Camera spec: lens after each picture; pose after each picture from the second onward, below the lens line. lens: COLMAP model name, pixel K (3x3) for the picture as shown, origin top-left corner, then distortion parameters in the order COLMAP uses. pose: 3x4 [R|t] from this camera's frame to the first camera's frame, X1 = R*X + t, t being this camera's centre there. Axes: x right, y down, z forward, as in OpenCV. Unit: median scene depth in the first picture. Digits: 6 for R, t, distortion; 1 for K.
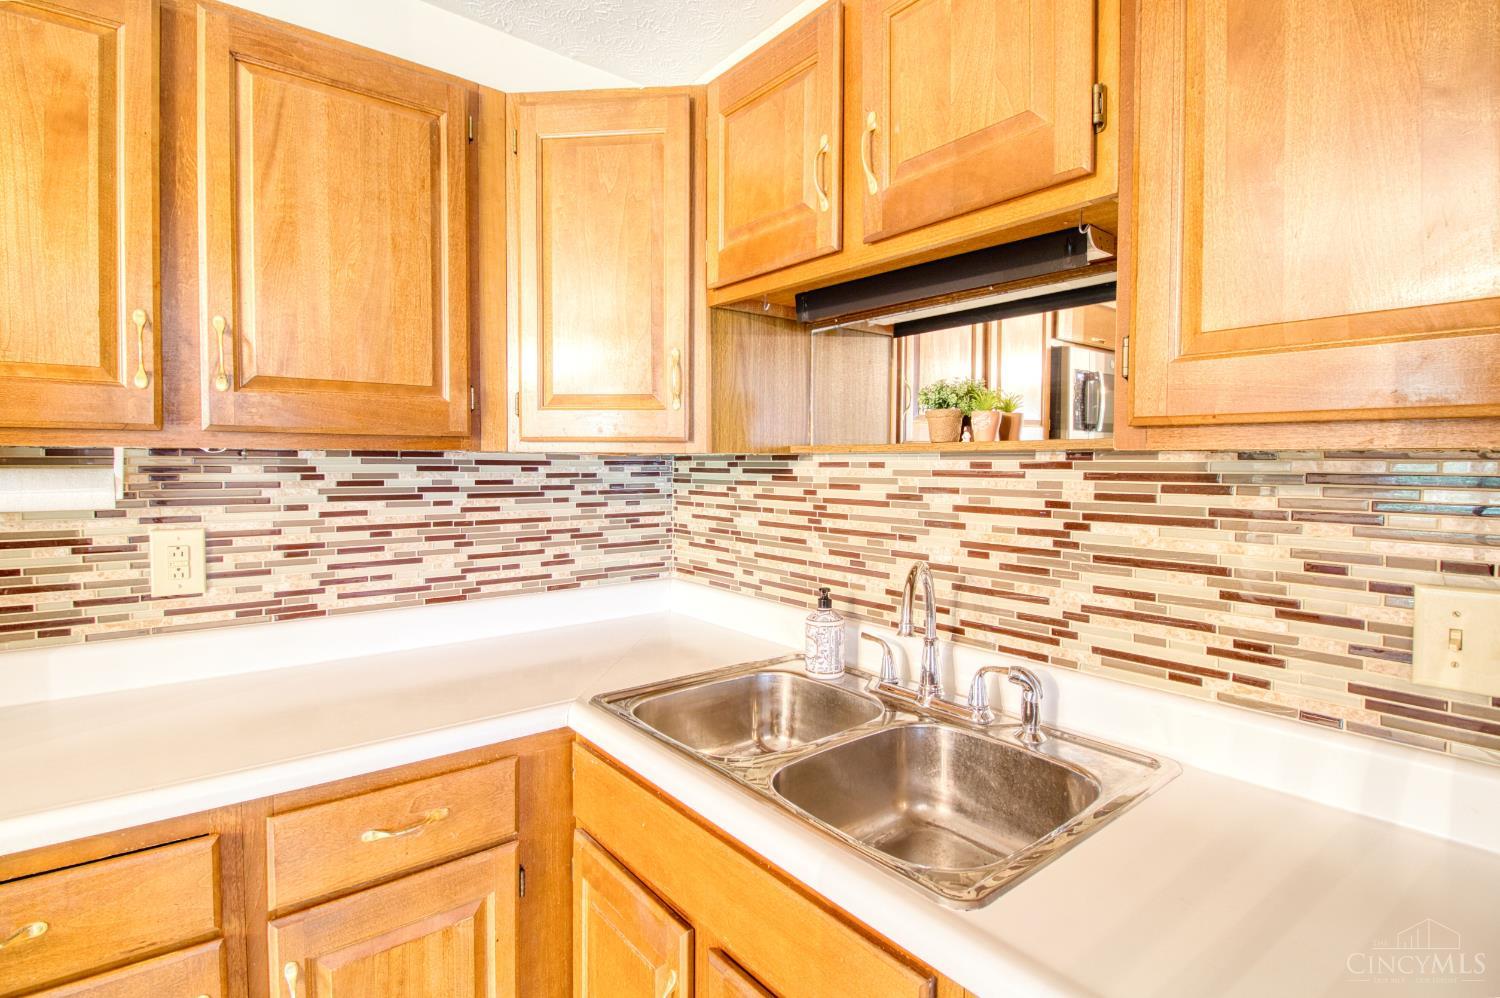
lens RADIAL K [[703.9, 0, 751.8], [0, 703.9, 486.2], [0, 0, 1]] dist [0.000182, -0.012002]
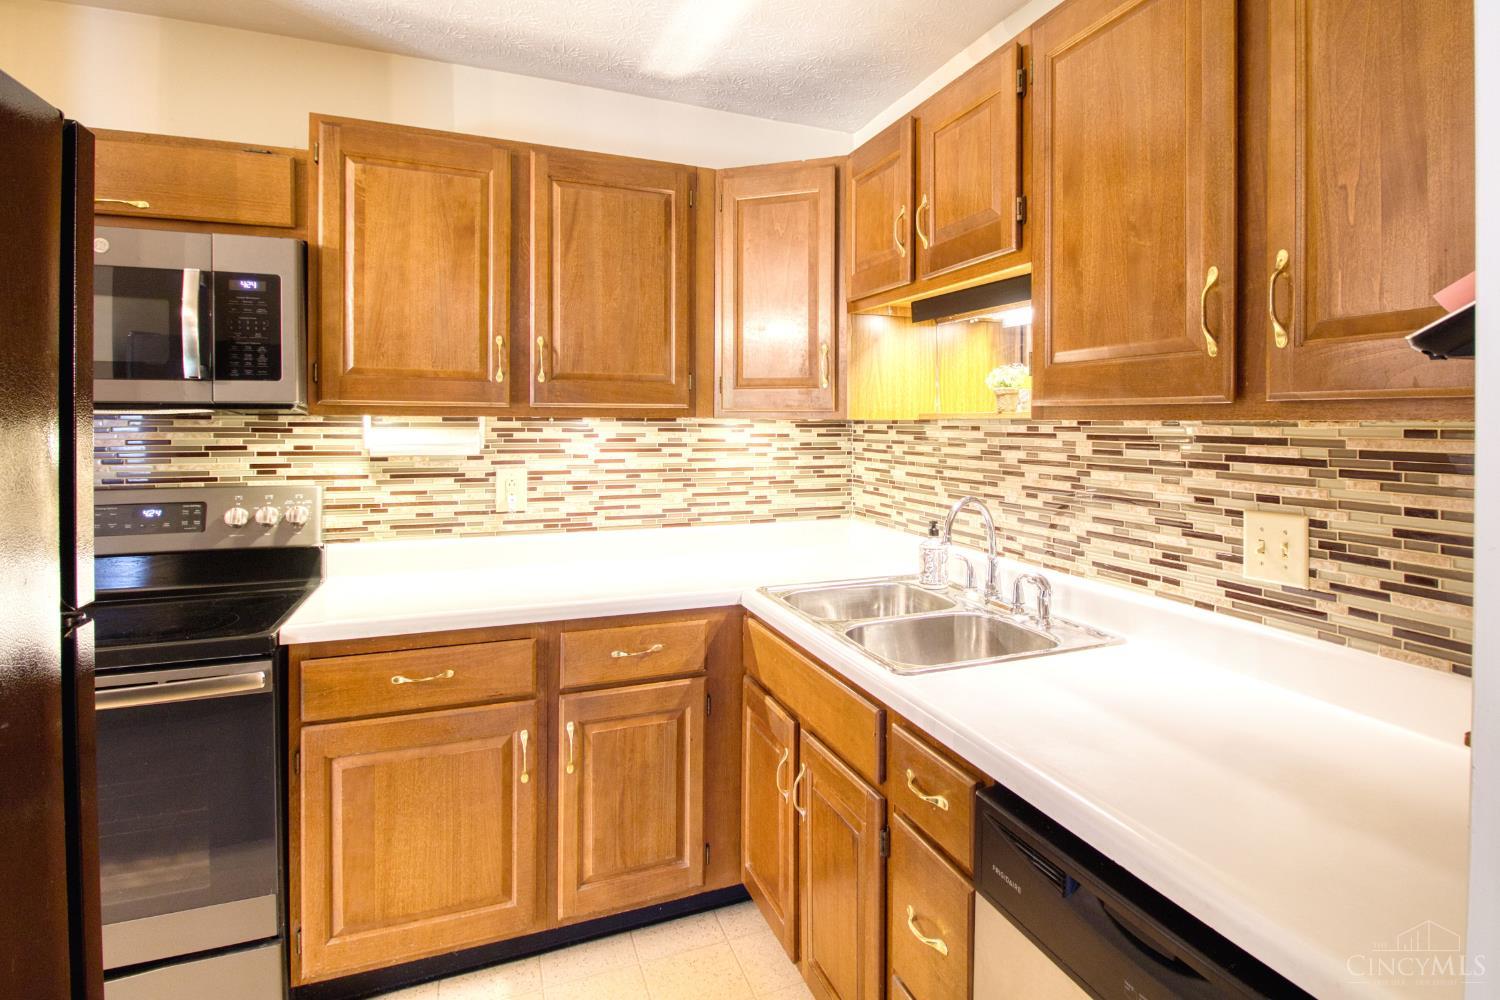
lens RADIAL K [[780.4, 0, 850.7], [0, 780.4, 426.6], [0, 0, 1]] dist [0.003177, -0.015326]
pose [[0.970339, 0.002348, -0.241737, 0.314069], [-0.009506, 0.999550, -0.028448, 0.010520], [0.241561, 0.029902, 0.969925, -0.479948]]
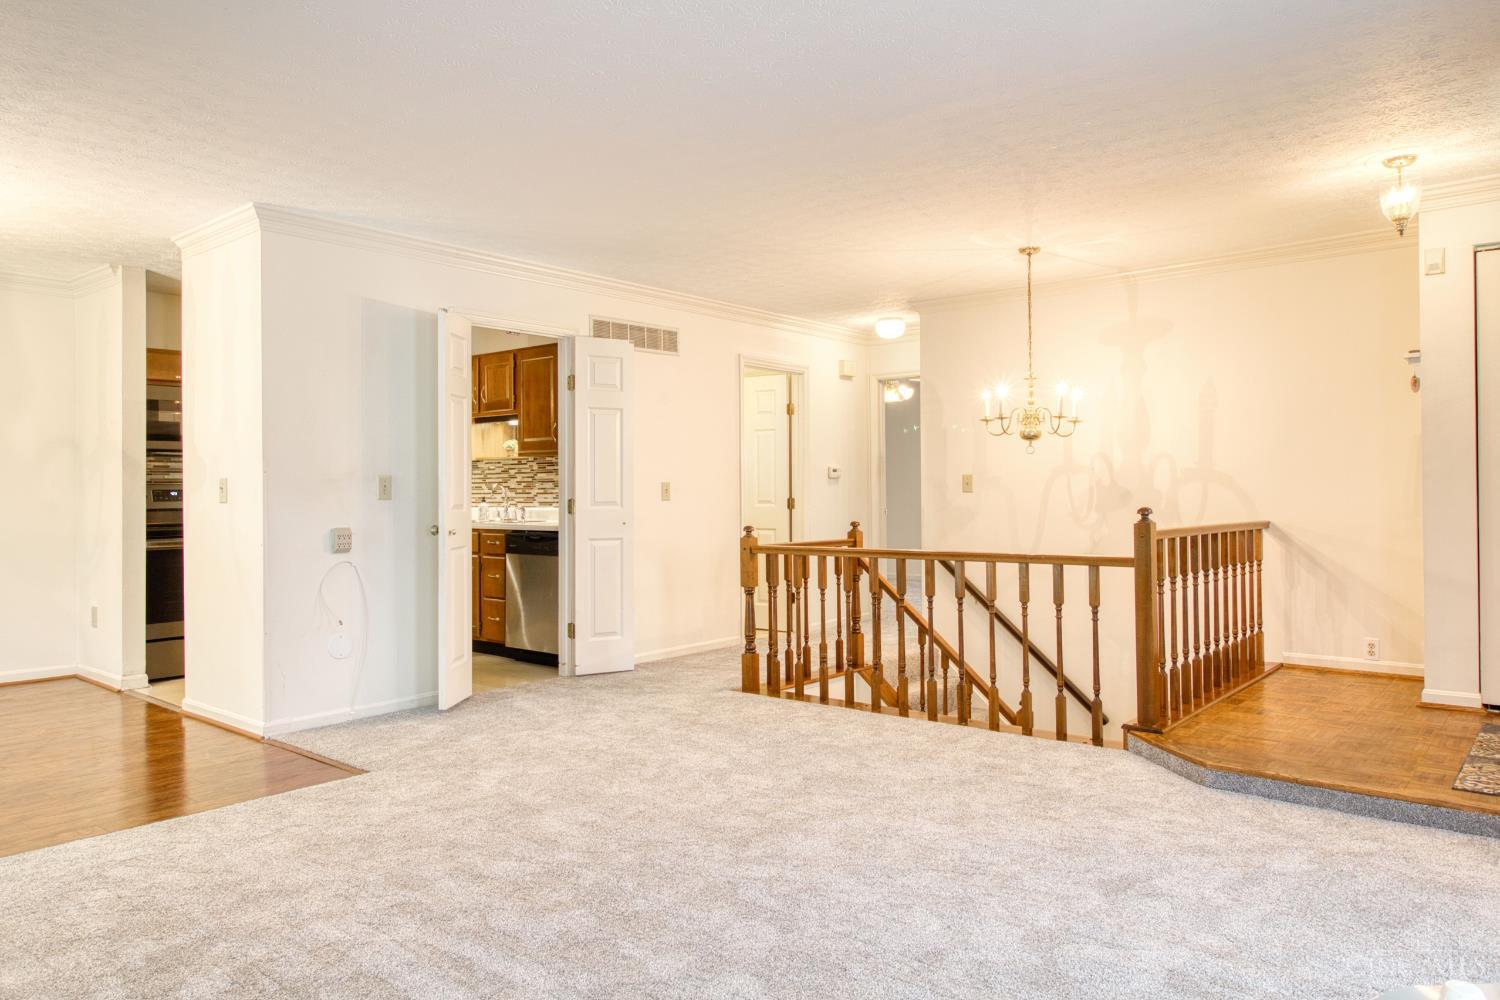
lens RADIAL K [[997.7, 0, 750.8], [0, 997.7, 485.3], [0, 0, 1]] dist [0.004485, -0.000495]
pose [[0.980353, -0.007482, 0.197109, 0.446911], [0.015760, 0.999057, -0.040461, 0.319595], [-0.196620, 0.042772, 0.979546, -4.355081]]
